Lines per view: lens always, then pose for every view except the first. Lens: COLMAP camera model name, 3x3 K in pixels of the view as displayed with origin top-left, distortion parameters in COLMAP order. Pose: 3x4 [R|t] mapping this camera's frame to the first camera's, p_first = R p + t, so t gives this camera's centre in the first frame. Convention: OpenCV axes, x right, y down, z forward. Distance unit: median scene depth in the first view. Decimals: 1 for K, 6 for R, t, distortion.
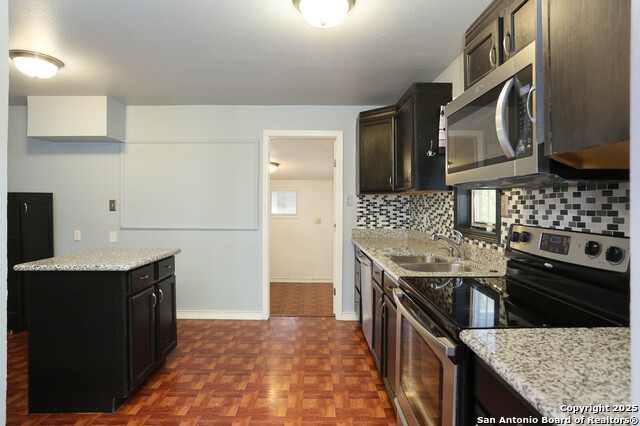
lens RADIAL K [[356.8, 0, 319.4], [0, 356.8, 205.1], [0, 0, 1]] dist [-0.045042, -0.000128]
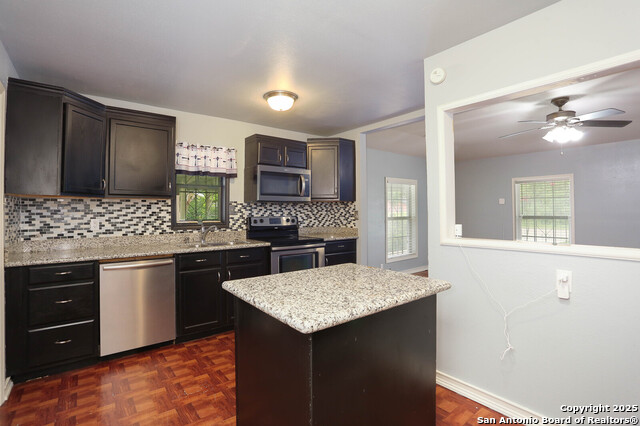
lens RADIAL K [[299.2, 0, 320.0], [0, 299.2, 213.0], [0, 0, 1]] dist [-0.049435, 0.000142]
pose [[-0.607582, 0.003270, 0.794250, -0.810116], [0.011459, 0.999924, 0.004649, 0.013162], [-0.794174, 0.011926, -0.607573, 1.085008]]
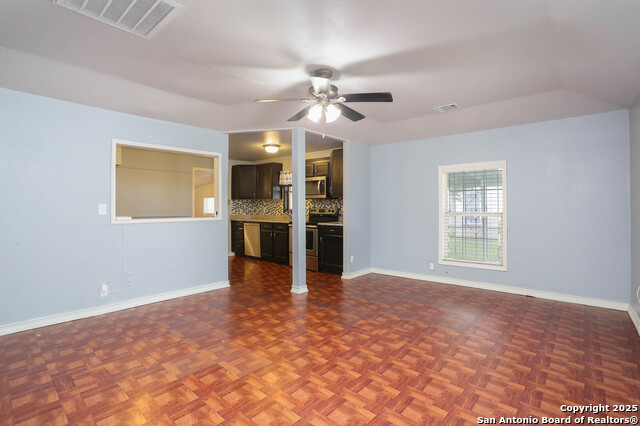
lens RADIAL K [[301.8, 0, 320.4], [0, 301.8, 205.8], [0, 0, 1]] dist [-0.025283, 0.000473]
pose [[0.658841, 0.002813, 0.752277, -1.216323], [0.002722, 0.999978, -0.006123, 0.029938], [-0.752277, 0.006082, 0.658819, -0.861026]]
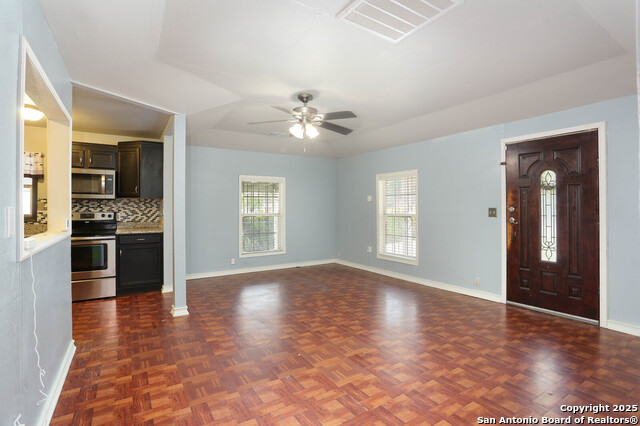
lens RADIAL K [[309.4, 0, 300.5], [0, 309.4, 205.1], [0, 0, 1]] dist [-0.027466, 0.000252]
pose [[-0.511012, 0.011892, 0.859491, -1.466276], [0.005002, 0.999929, -0.010861, 0.019924], [-0.859559, -0.001251, -0.511035, 0.335236]]
